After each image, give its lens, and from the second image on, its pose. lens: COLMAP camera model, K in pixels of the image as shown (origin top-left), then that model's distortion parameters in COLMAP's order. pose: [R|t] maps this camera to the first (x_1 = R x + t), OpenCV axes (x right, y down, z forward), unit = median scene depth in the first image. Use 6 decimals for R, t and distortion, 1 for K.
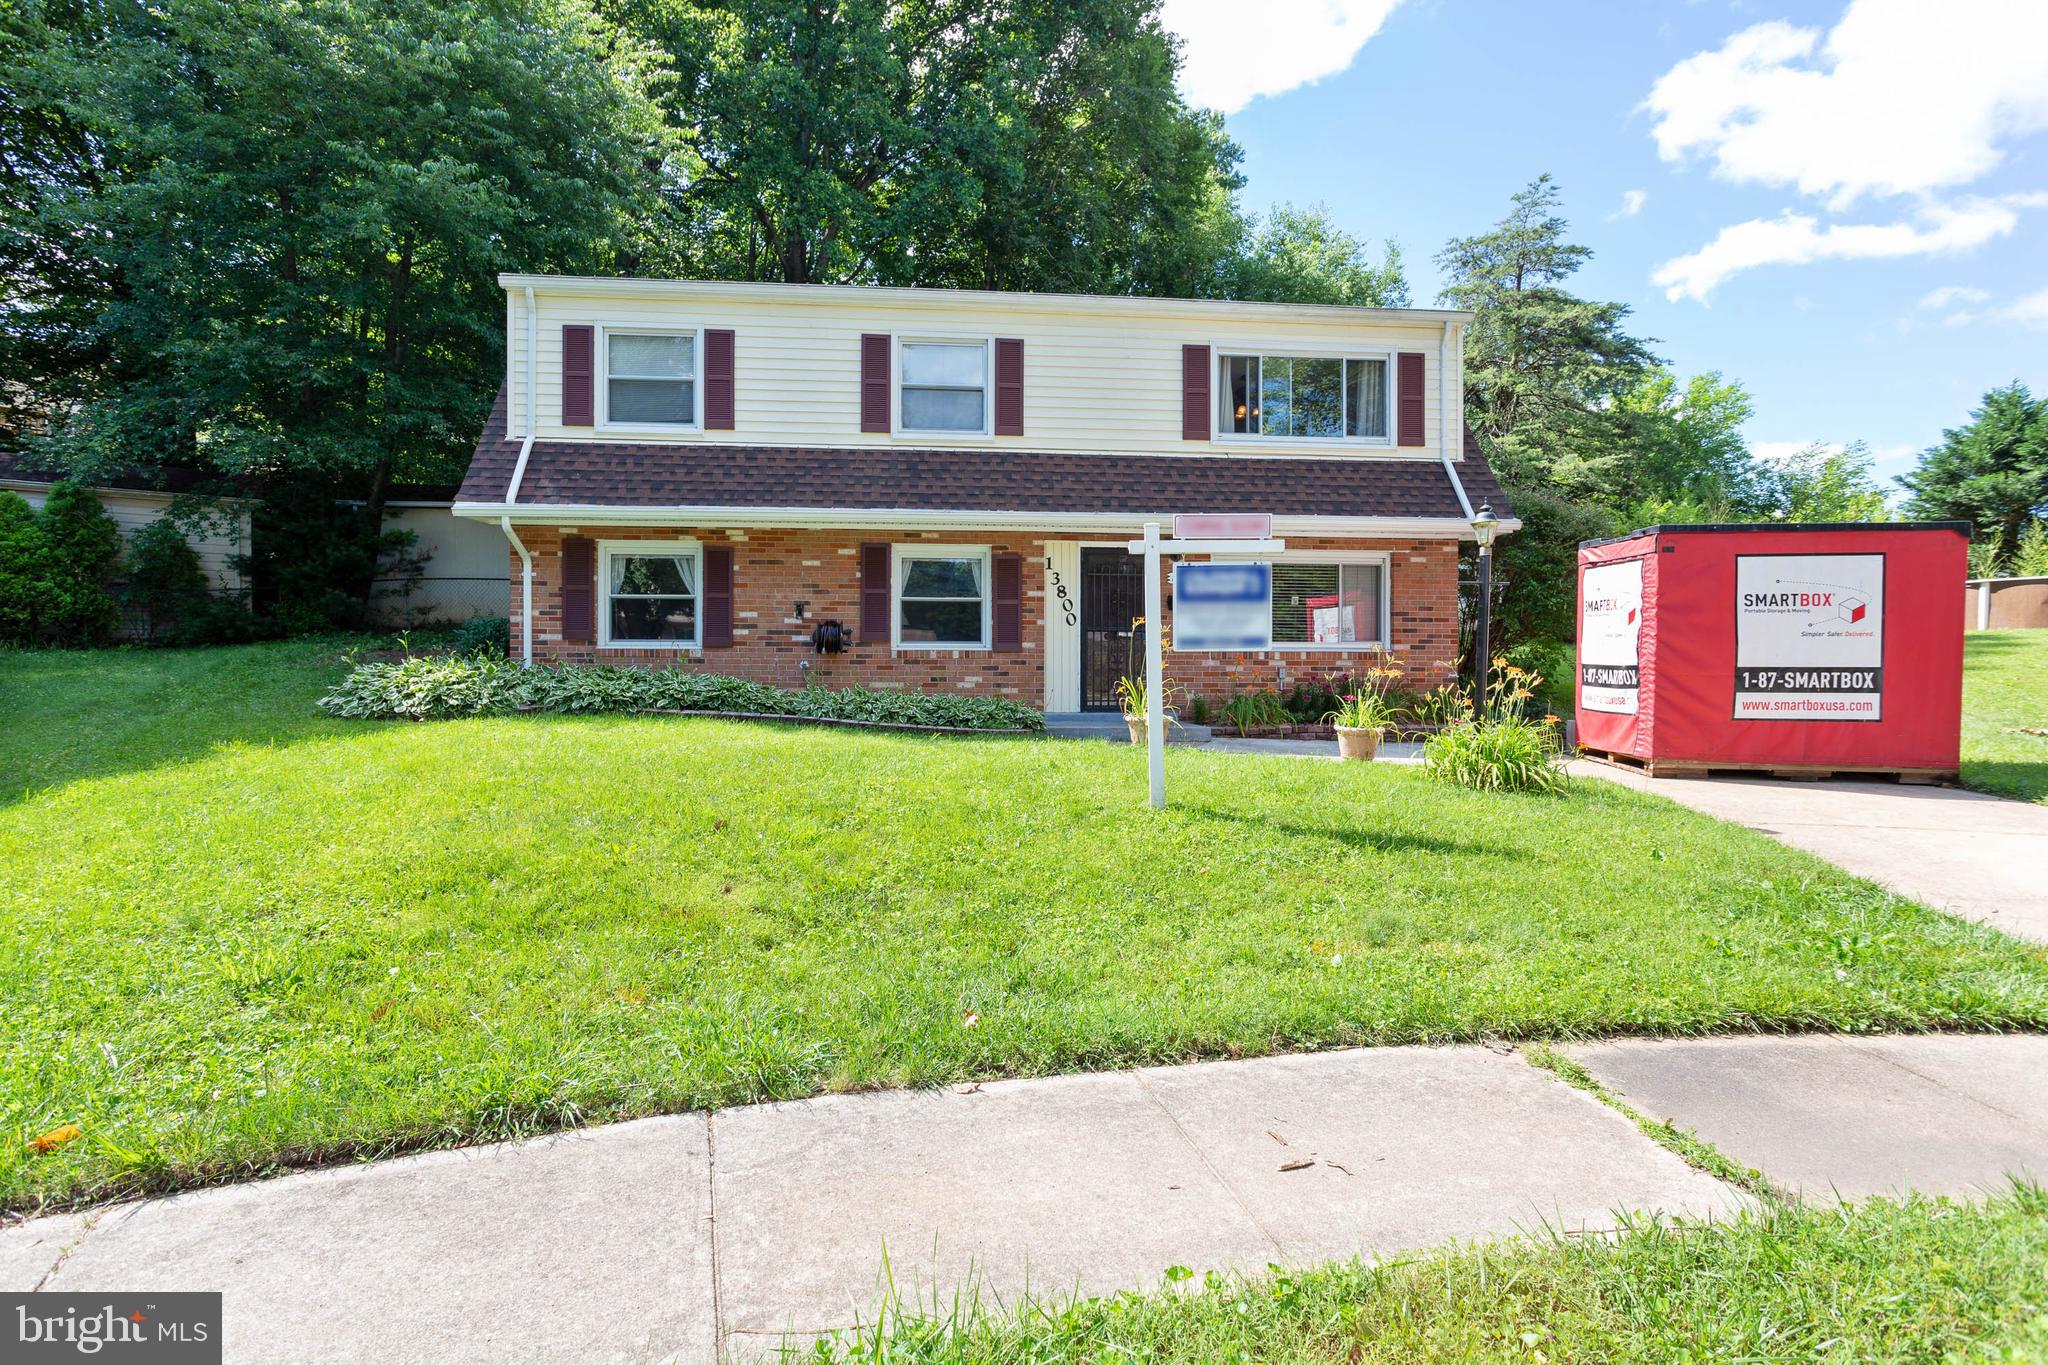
lens RADIAL K [[984.2, 0, 1022.0], [0, 984.2, 678.8], [0, 0, 1]] dist [-0.000388, 0.002546]
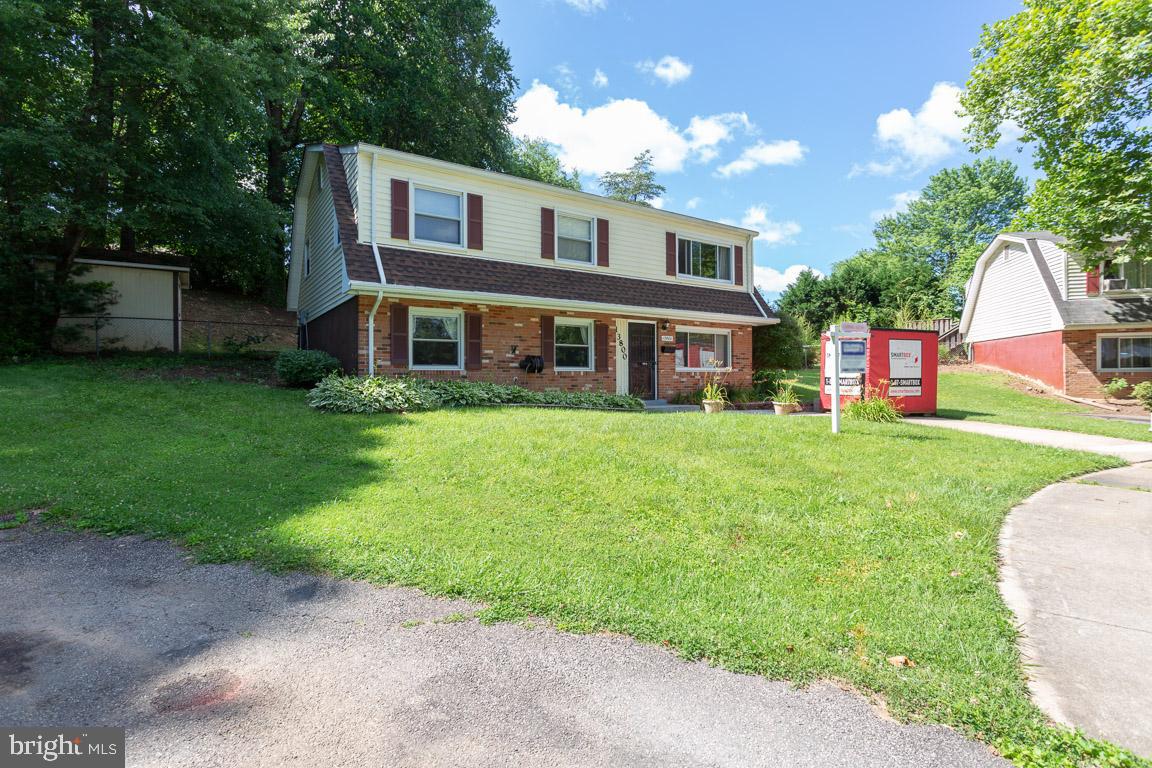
lens RADIAL K [[553.6, 0, 575.1], [0, 553.6, 385.0], [0, 0, 1]] dist [-0.000388, 0.002546]
pose [[0.879006, -0.010483, 0.476695, -0.623813], [0.009804, 0.999944, 0.003912, -0.005395], [-0.476710, 0.001234, 0.879060, 0.014524]]
